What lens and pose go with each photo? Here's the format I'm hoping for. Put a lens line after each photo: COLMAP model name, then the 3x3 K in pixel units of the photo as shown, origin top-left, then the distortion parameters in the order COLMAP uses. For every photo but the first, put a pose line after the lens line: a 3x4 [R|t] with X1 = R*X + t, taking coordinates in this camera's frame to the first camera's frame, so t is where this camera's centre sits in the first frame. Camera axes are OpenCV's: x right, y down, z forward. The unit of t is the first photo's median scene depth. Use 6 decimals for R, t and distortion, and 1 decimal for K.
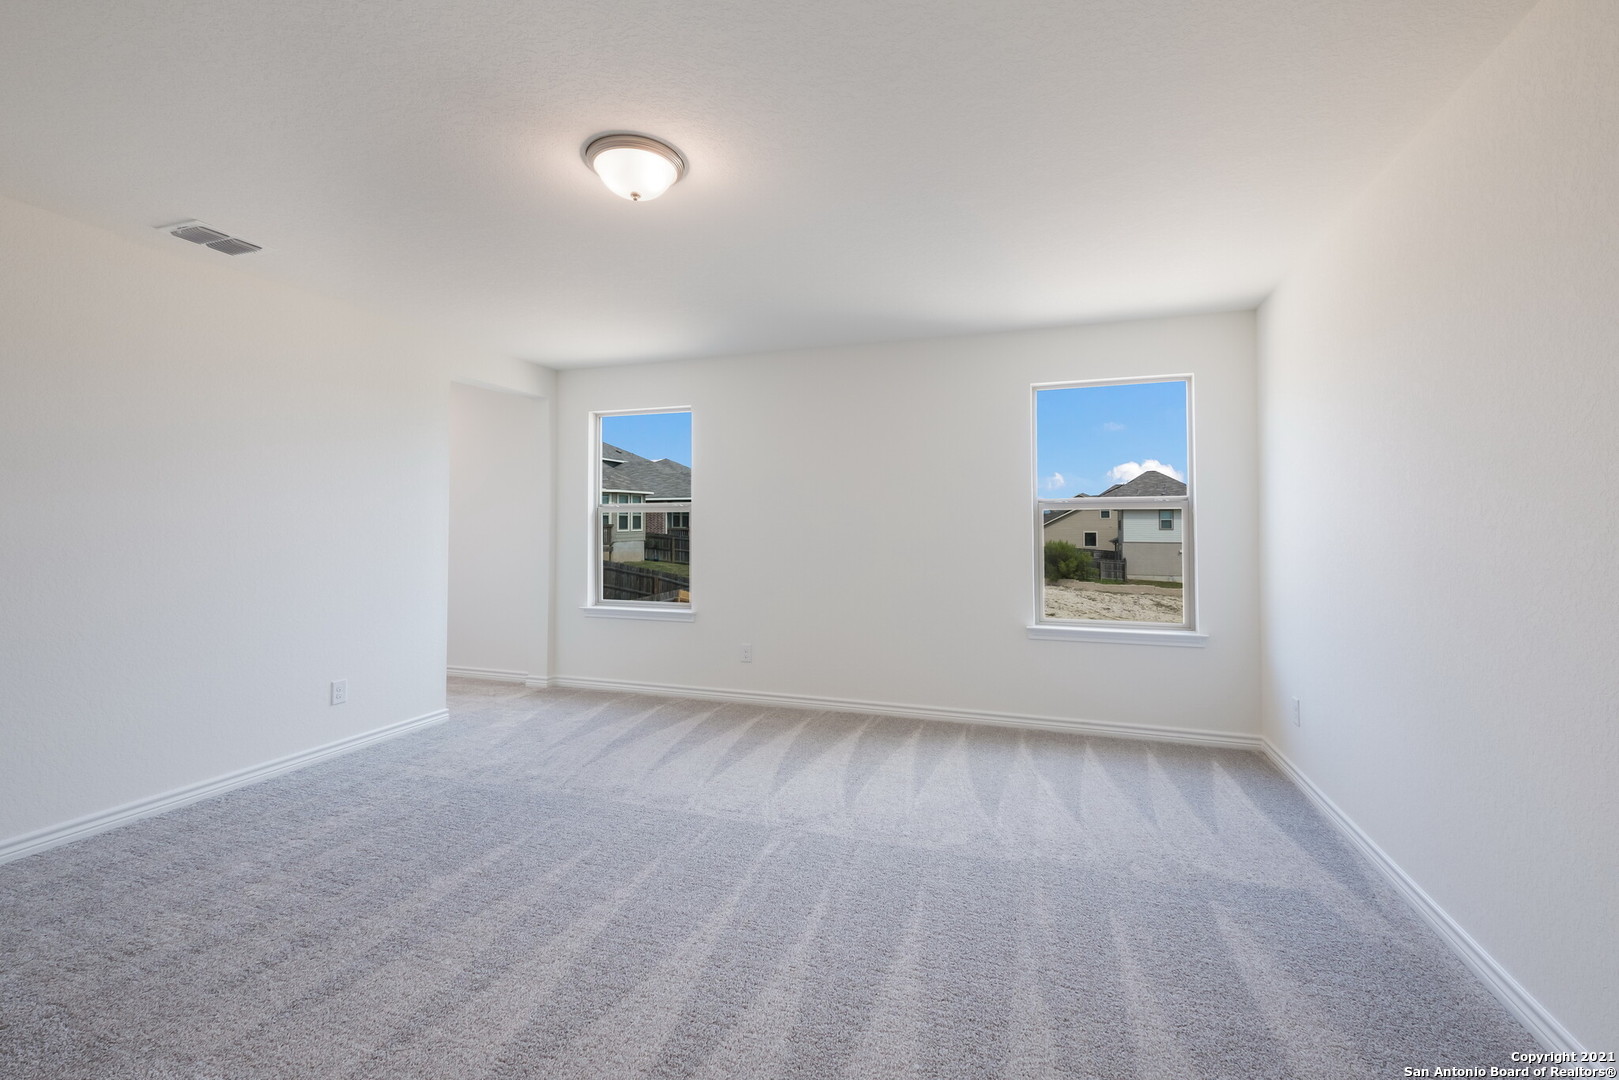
lens RADIAL K [[689.8, 0, 809.1], [0, 689.8, 531.1], [0, 0, 1]] dist [0.014194, -0.005547]
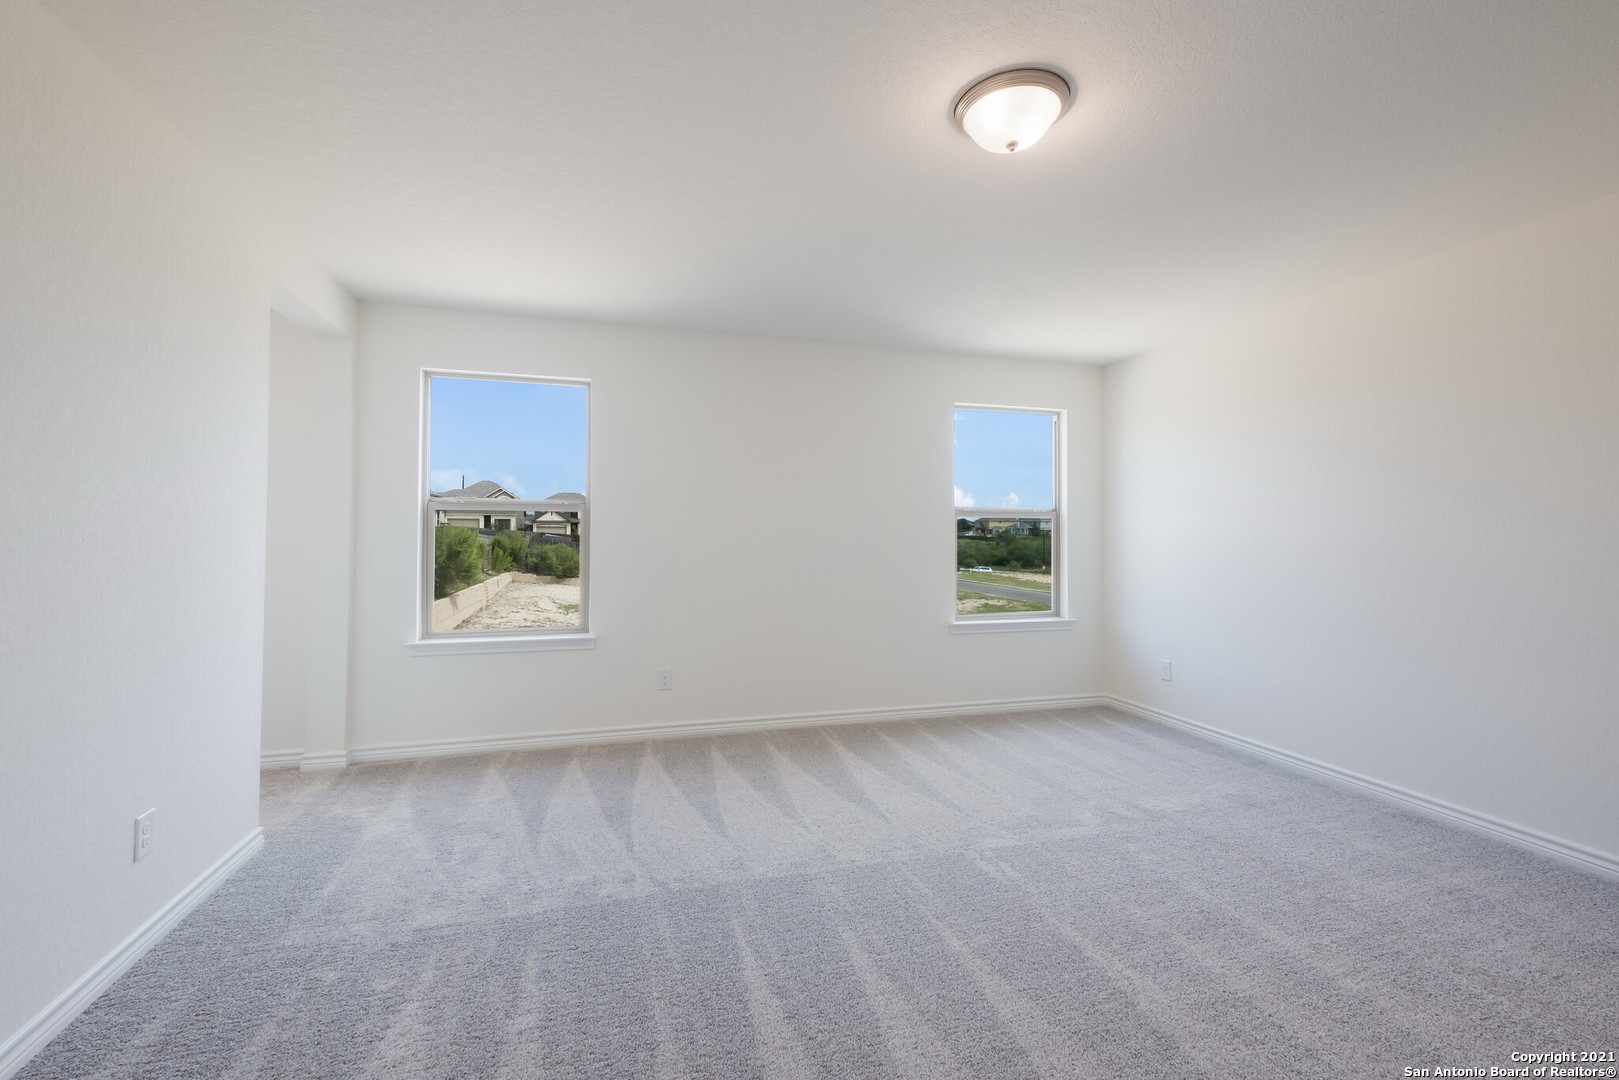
lens RADIAL K [[689.8, 0, 802.6], [0, 689.8, 535.1], [0, 0, 1]] dist [0.014194, -0.005547]
pose [[0.816733, 0.003390, 0.577006, -0.554875], [-0.001746, 0.999993, -0.003403, 0.002395], [-0.577013, 0.001772, 0.816733, 0.260432]]
